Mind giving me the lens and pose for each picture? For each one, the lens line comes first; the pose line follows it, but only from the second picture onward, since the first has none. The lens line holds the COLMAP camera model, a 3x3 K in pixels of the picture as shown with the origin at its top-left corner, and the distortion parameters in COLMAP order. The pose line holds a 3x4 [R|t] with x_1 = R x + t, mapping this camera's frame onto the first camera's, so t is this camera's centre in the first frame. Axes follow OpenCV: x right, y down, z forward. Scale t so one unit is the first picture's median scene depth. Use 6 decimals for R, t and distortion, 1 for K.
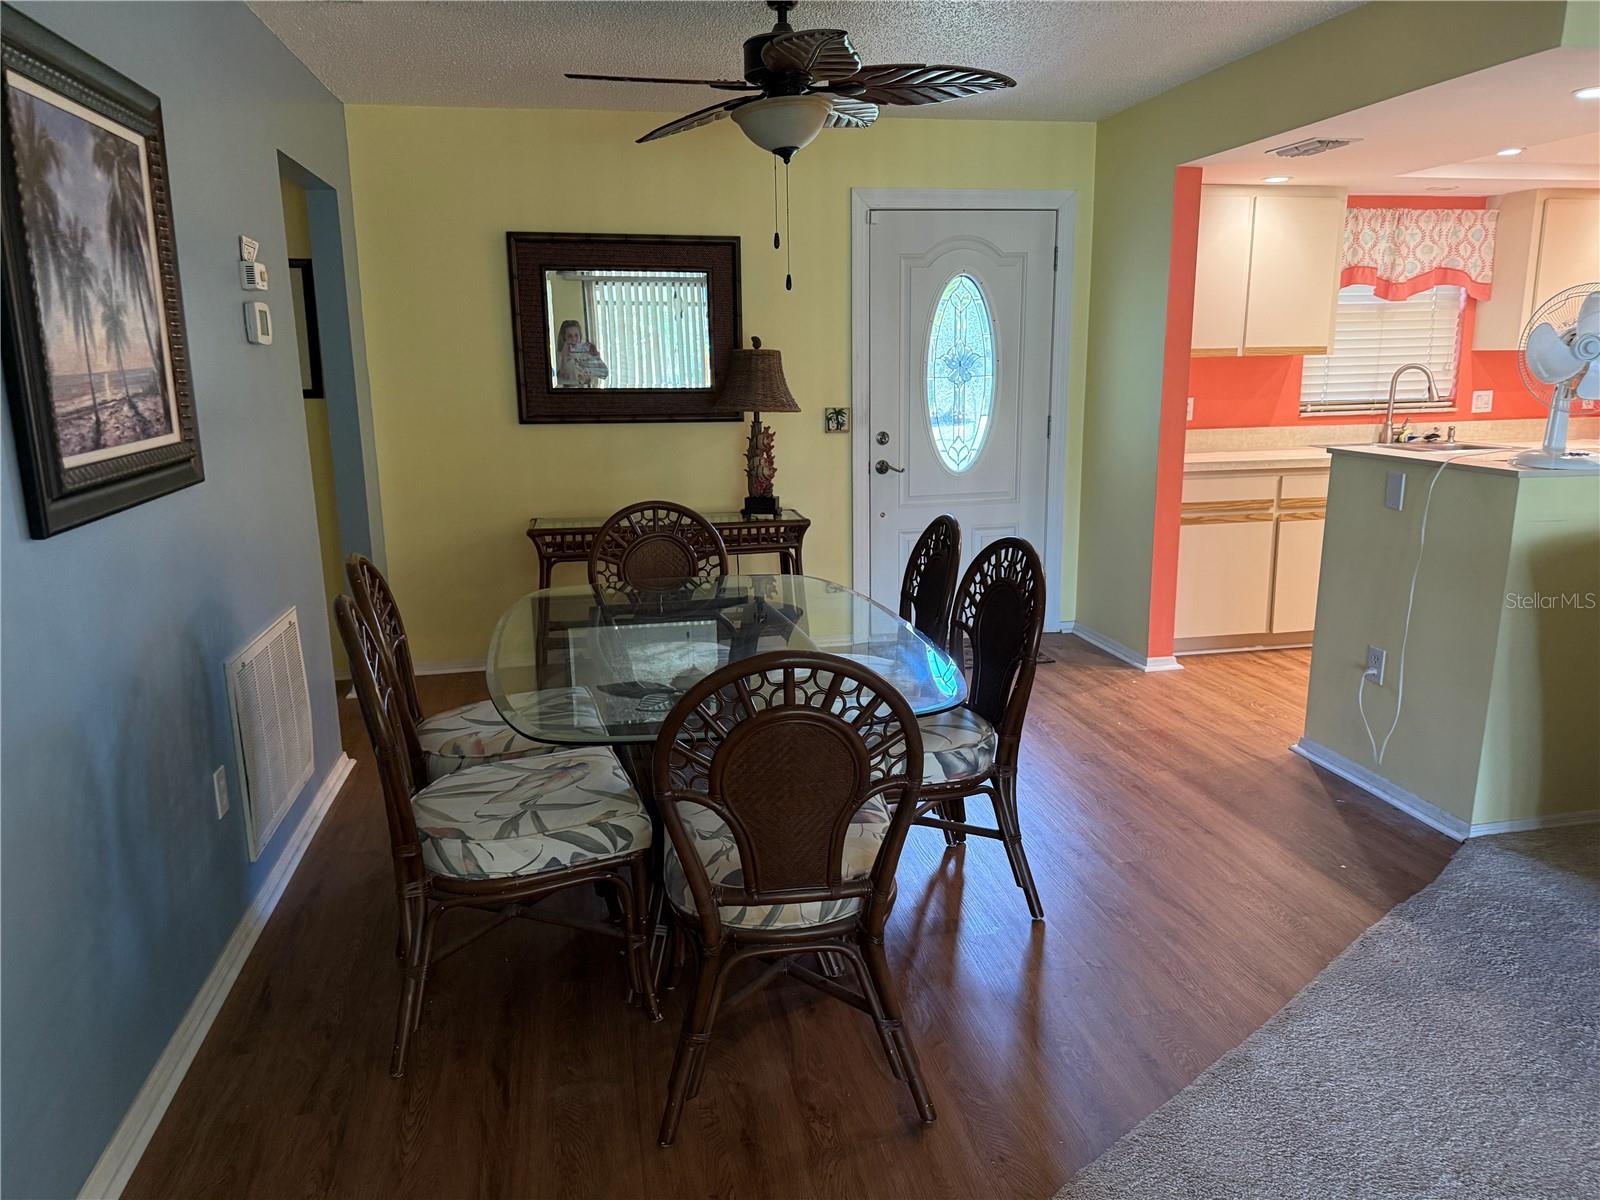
lens RADIAL K [[1136.5, 0, 804.9], [0, 1136.5, 591.2], [0, 0, 1]] dist [0.008380, -0.007884]
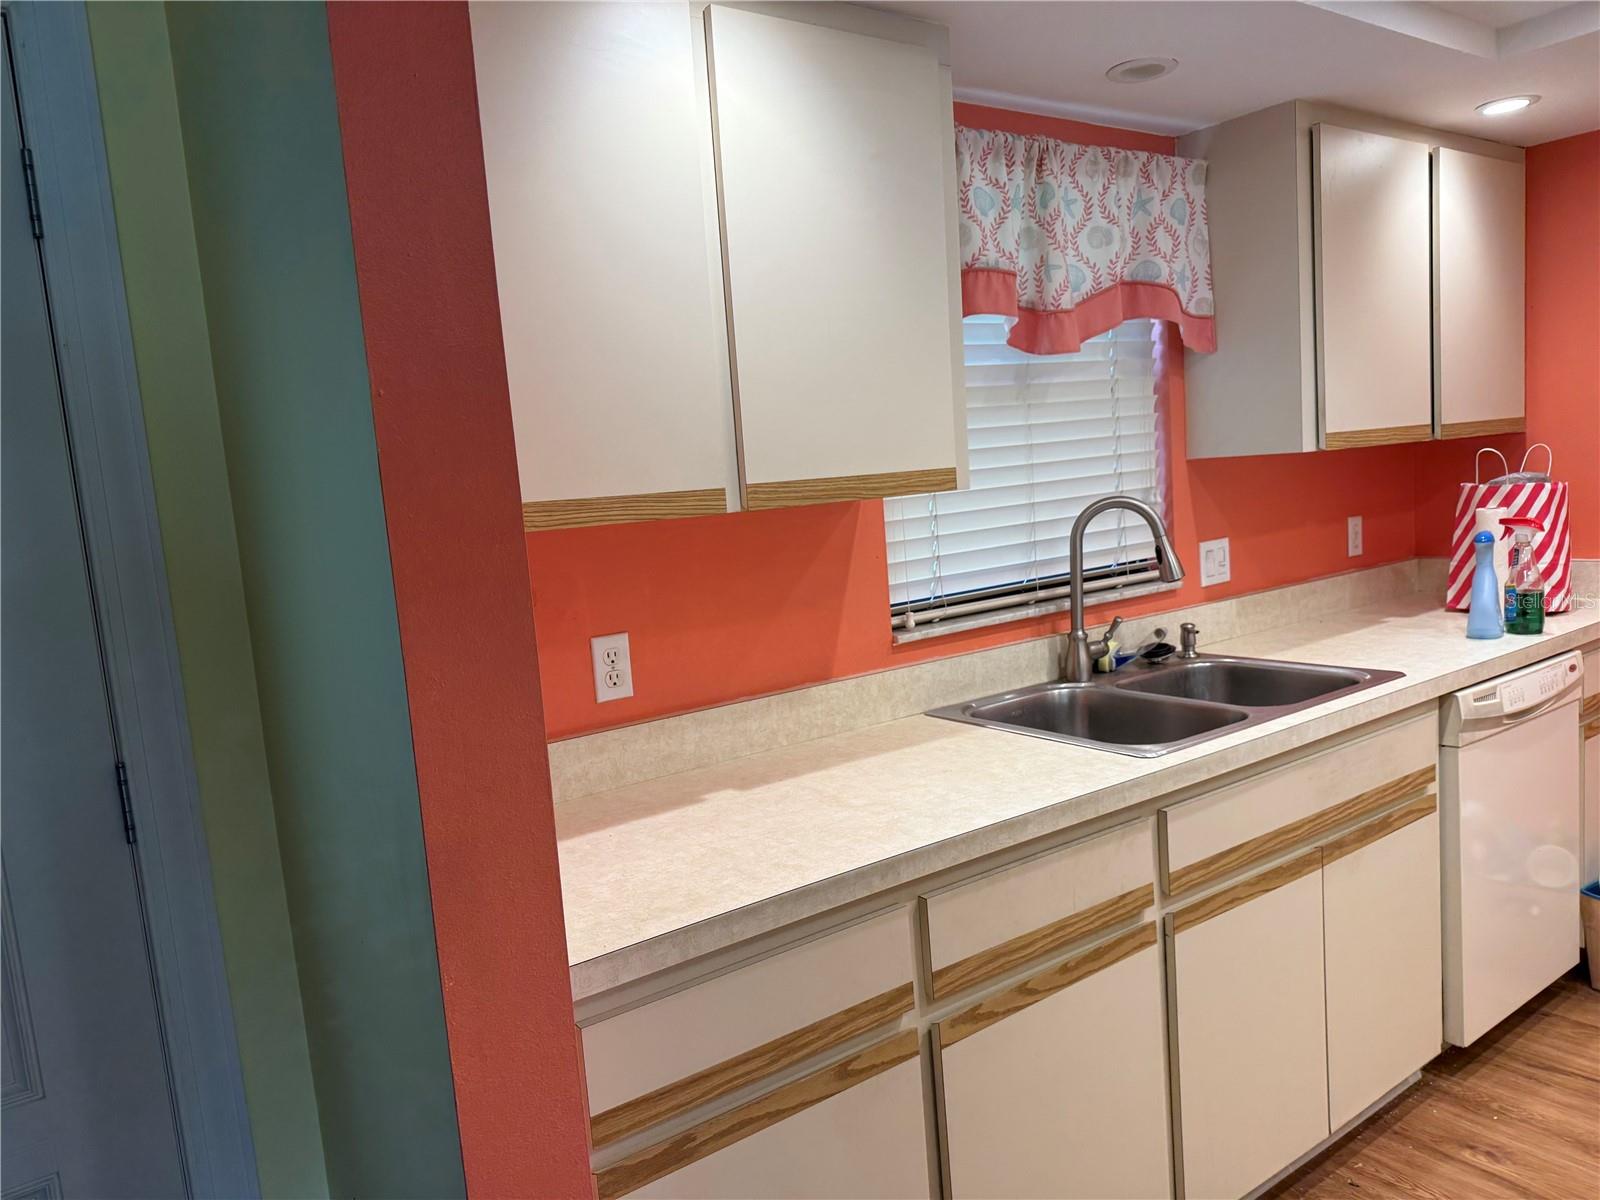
lens RADIAL K [[1136.5, 0, 798.5], [0, 1136.5, 601.7], [0, 0, 1]] dist [0.008380, -0.007884]
pose [[0.911235, -0.102414, 0.398952, 0.253581], [0.146311, 0.985909, -0.081095, -0.144115], [-0.385025, 0.132267, 0.913379, 0.664638]]
